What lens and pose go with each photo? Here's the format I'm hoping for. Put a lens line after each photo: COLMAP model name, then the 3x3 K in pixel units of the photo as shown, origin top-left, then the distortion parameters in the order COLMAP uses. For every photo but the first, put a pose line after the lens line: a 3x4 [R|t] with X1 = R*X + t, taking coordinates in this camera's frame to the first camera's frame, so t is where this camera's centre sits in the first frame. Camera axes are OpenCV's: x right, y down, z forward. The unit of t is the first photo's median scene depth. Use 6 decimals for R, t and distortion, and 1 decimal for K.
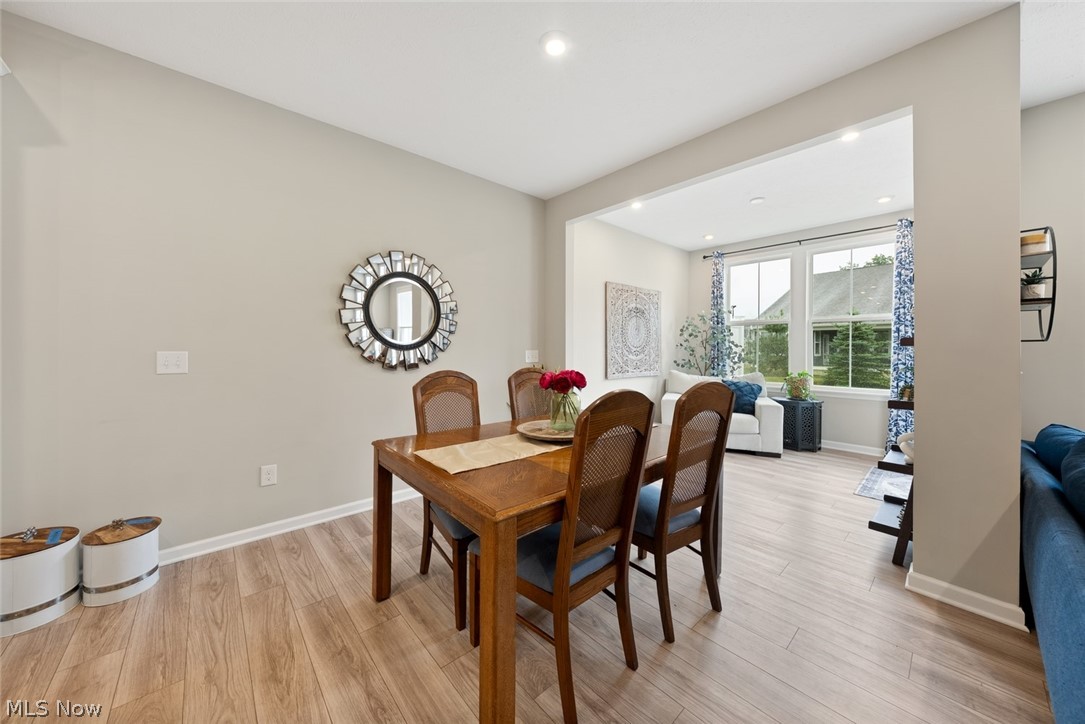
lens RADIAL K [[375.9, 0, 545.4], [0, 375.9, 347.8], [0, 0, 1]] dist [-0.001173, -0.000055]
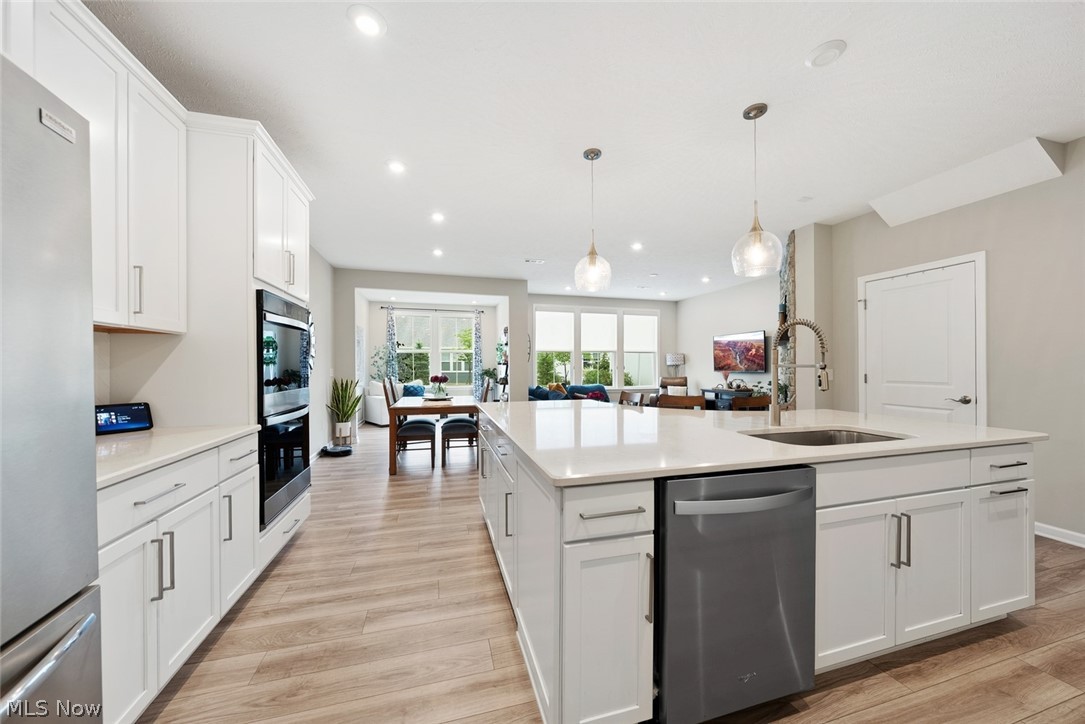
lens RADIAL K [[379.0, 0, 545.1], [0, 379.0, 363.9], [0, 0, 1]] dist [-0.002141, 0.000100]
pose [[0.436010, 0.001087, 0.899941, -0.805784], [0.003894, 0.999988, -0.003095, -0.002851], [-0.899934, 0.004854, 0.436000, -0.325682]]
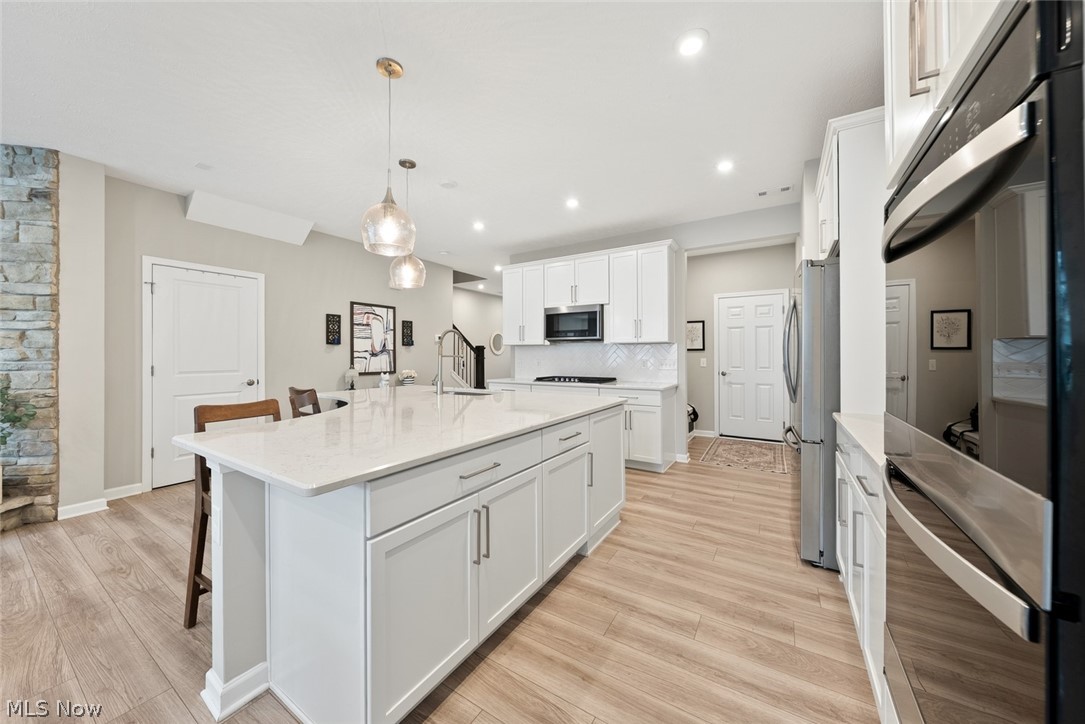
lens RADIAL K [[375.9, 0, 542.5], [0, 375.9, 355.0], [0, 0, 1]] dist [-0.000556, -0.000030]
pose [[-0.963170, -0.001850, -0.268887, -0.313218], [-0.001891, 0.999998, -0.000107, -0.003163], [0.268886, 0.000406, -0.963172, 0.296120]]
